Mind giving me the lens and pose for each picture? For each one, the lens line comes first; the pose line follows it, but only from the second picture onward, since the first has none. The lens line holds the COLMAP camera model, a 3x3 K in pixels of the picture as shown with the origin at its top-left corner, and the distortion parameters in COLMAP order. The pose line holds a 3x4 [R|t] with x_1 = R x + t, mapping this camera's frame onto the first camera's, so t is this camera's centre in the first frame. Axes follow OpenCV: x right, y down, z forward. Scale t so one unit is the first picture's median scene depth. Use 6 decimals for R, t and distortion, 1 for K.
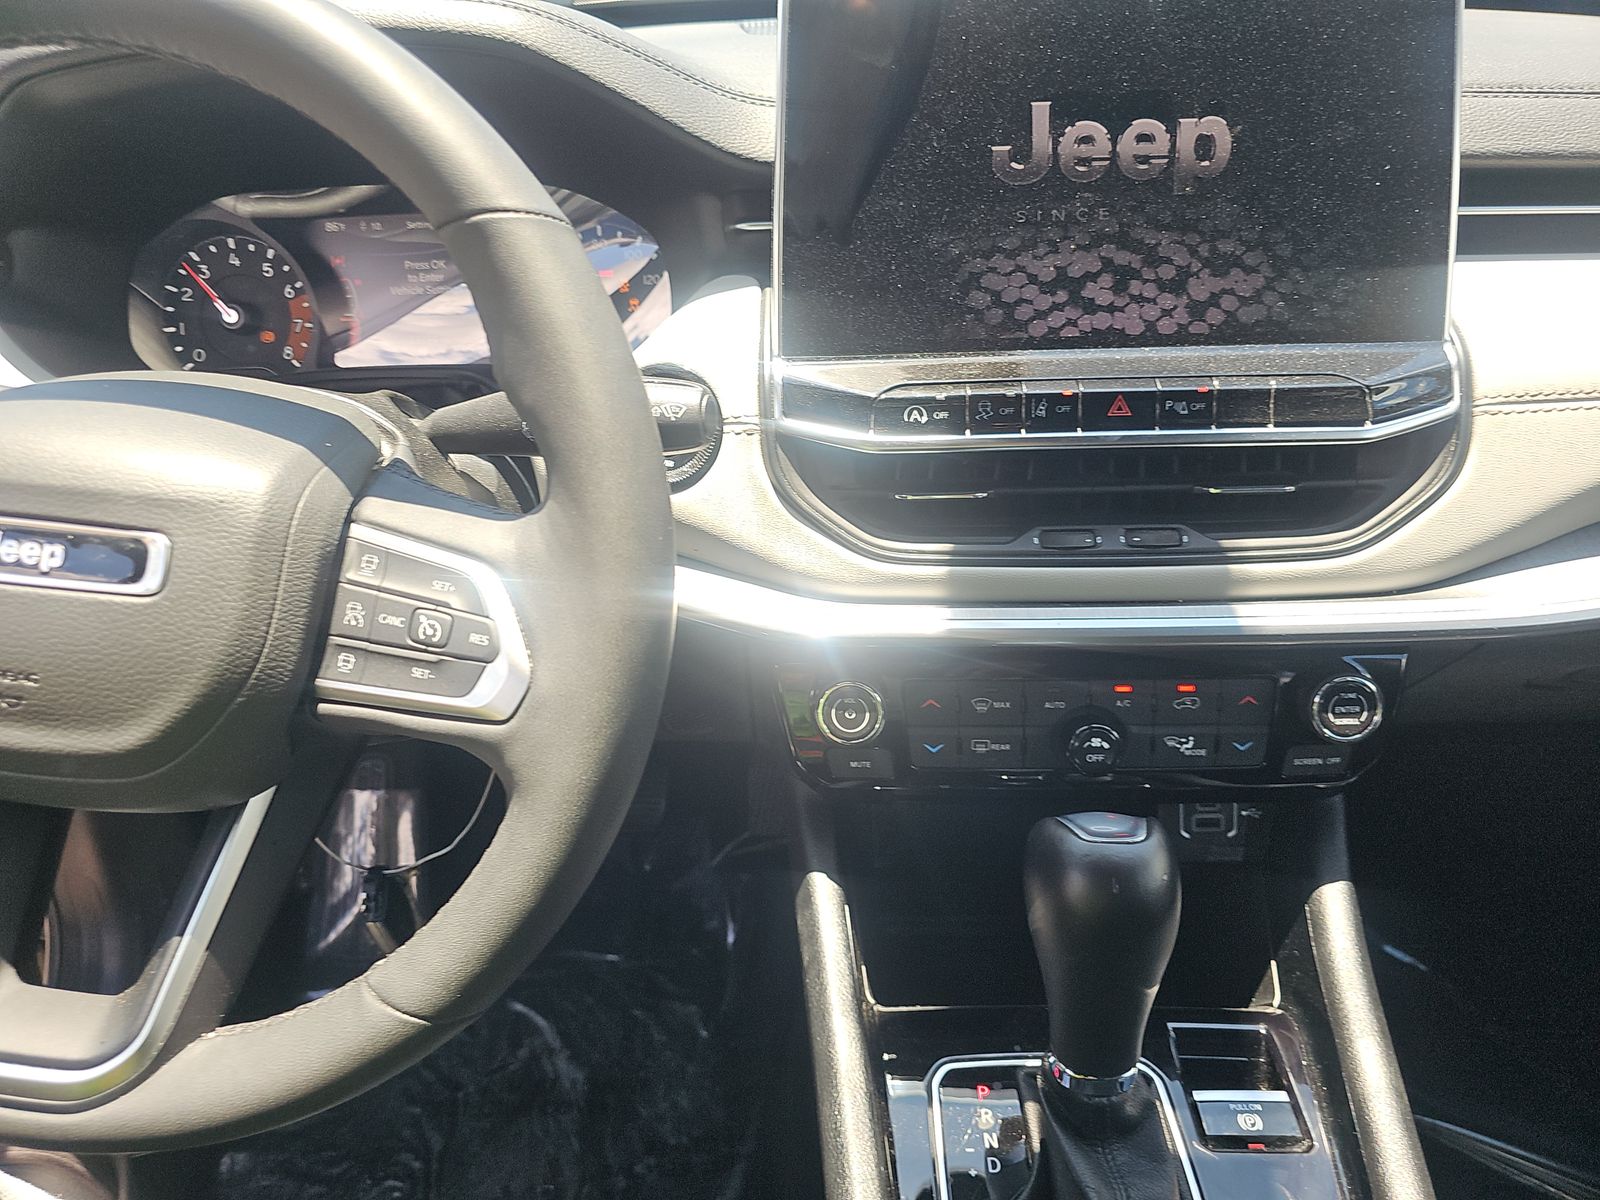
lens RADIAL K [[1268.7, 0, 799.9], [0, 1268.7, 670.5], [0, 0, 1]] dist [0.003541, -0.114165]
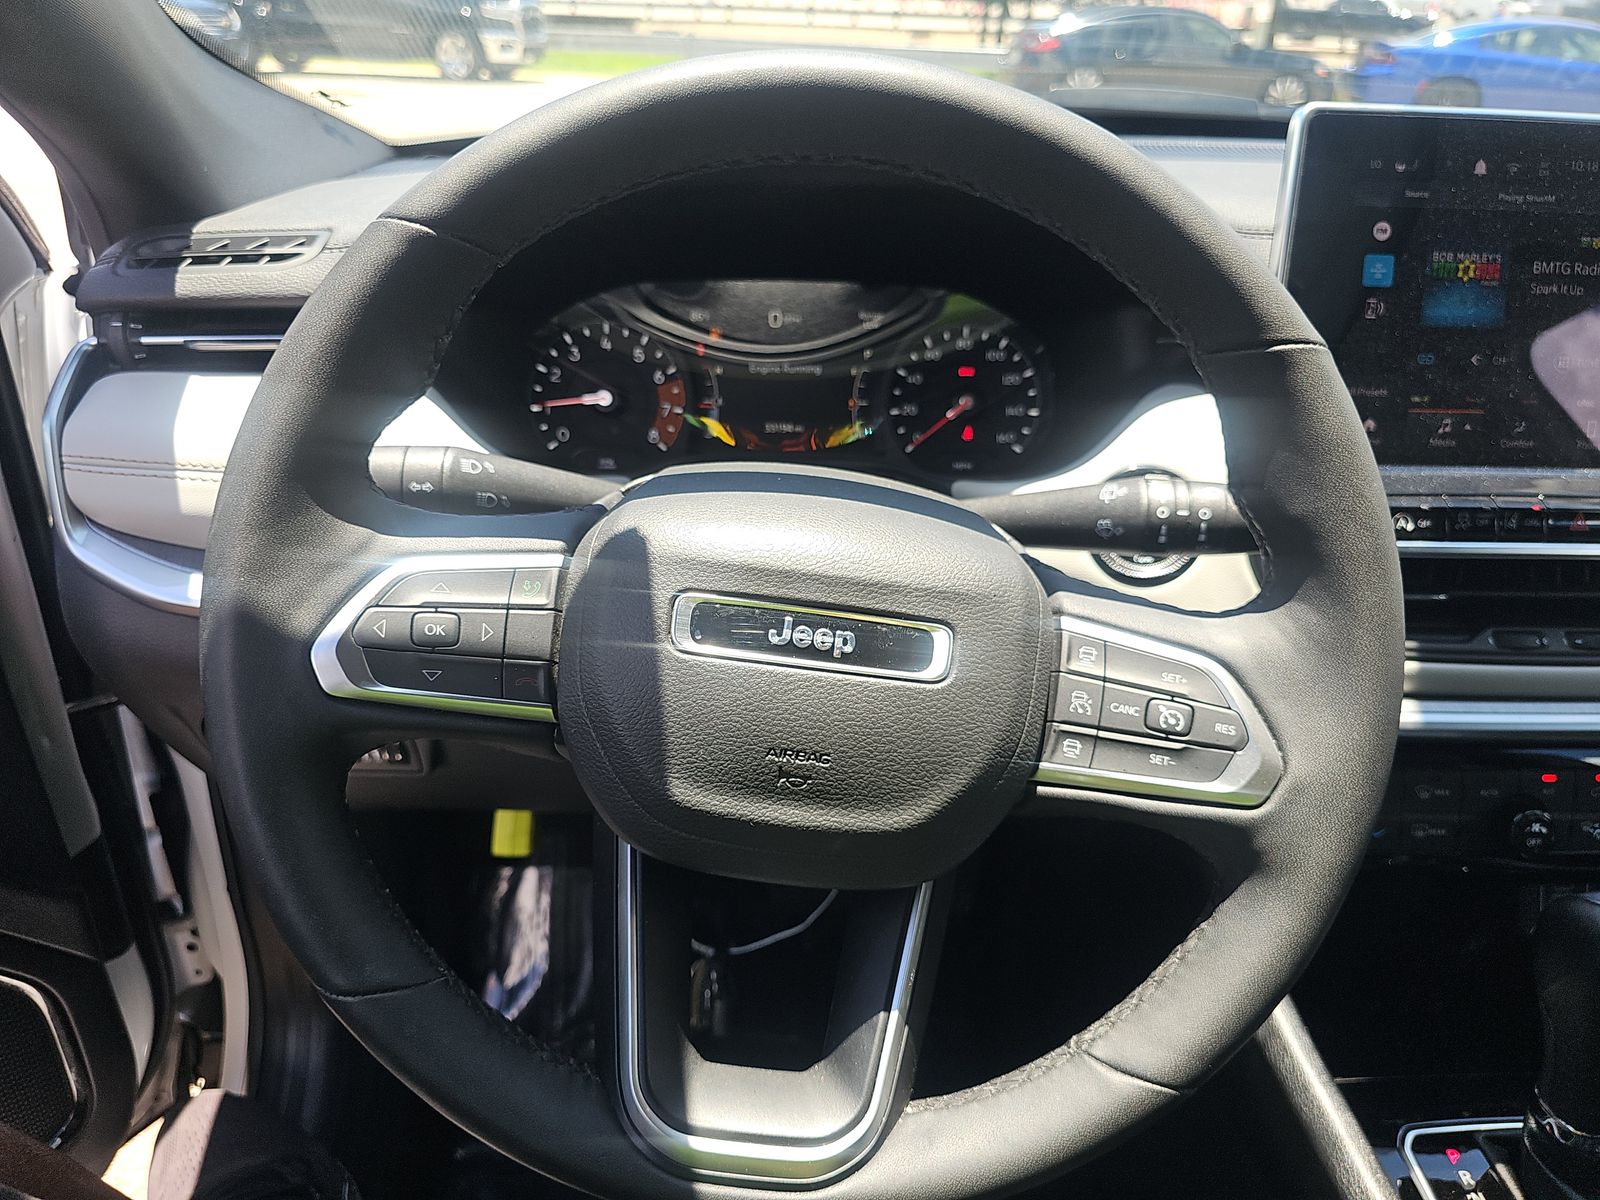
lens RADIAL K [[1268.7, 0, 799.9], [0, 1268.7, 670.5], [0, 0, 1]] dist [0.003541, -0.114165]
pose [[0.998355, 0.020940, 0.053373, -0.642163], [-0.017809, 0.998129, -0.058493, -0.004799], [-0.054498, 0.057446, 0.996860, -0.049945]]
